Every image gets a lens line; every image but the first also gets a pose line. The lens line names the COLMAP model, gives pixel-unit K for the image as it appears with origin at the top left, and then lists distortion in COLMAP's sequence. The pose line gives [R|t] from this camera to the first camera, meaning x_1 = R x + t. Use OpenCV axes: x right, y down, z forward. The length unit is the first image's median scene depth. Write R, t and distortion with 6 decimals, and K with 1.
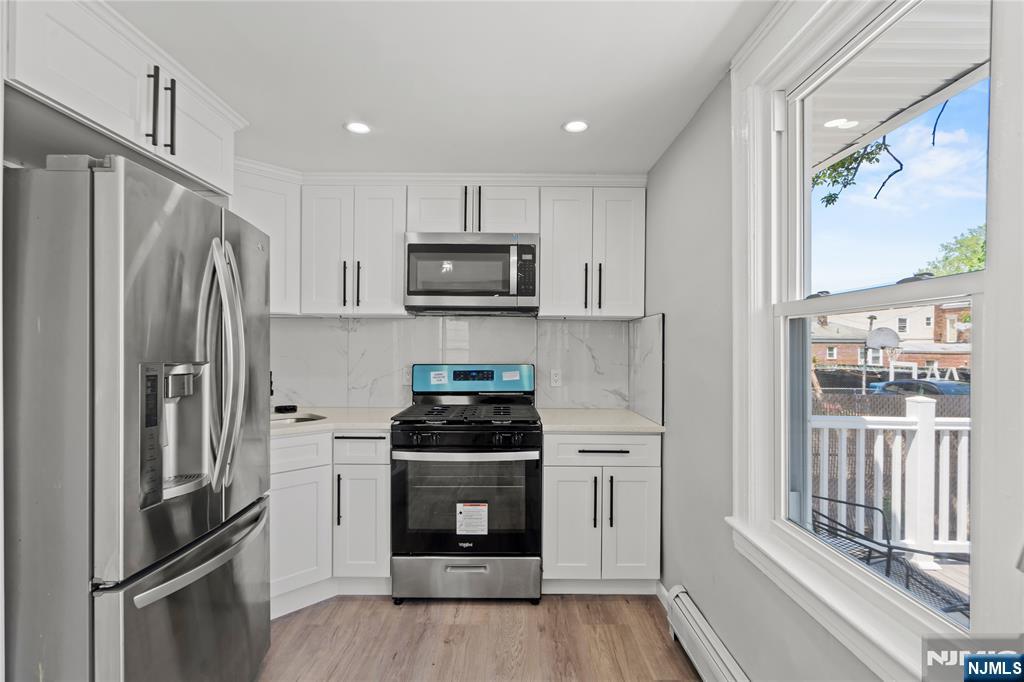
lens RADIAL K [[486.7, 0, 503.3], [0, 486.7, 346.5], [0, 0, 1]] dist [0.000269, -0.000611]
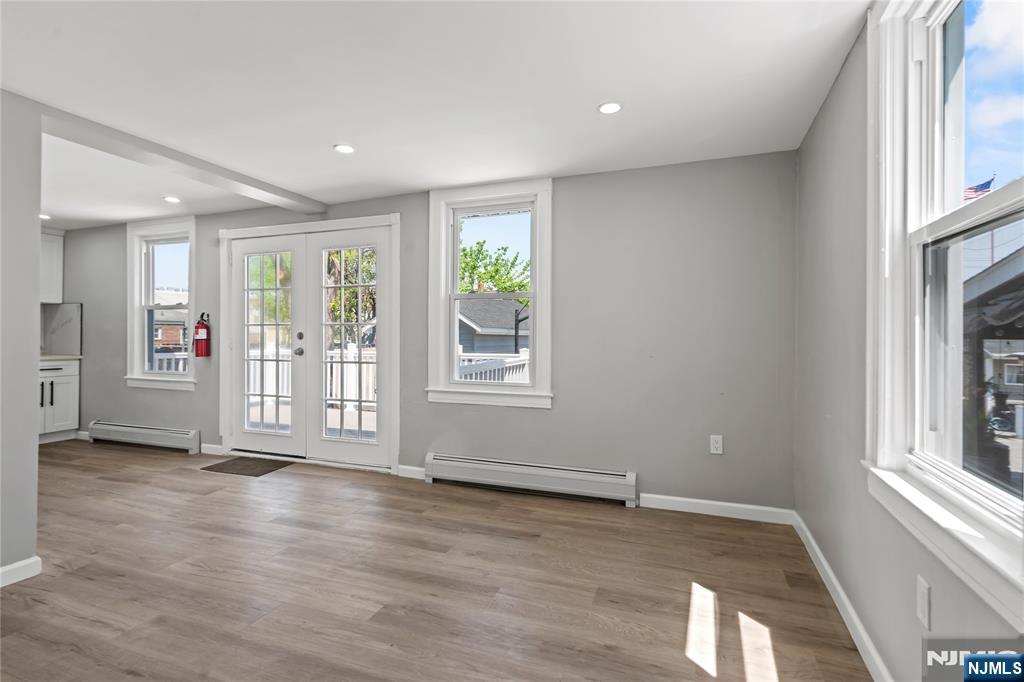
lens RADIAL K [[486.7, 0, 505.3], [0, 486.7, 335.9], [0, 0, 1]] dist [0.000269, -0.000611]
pose [[0.347230, -0.004777, 0.937768, -1.034568], [-0.006981, 0.999946, 0.007678, 0.047248], [-0.937754, -0.009213, 0.347178, -1.502114]]
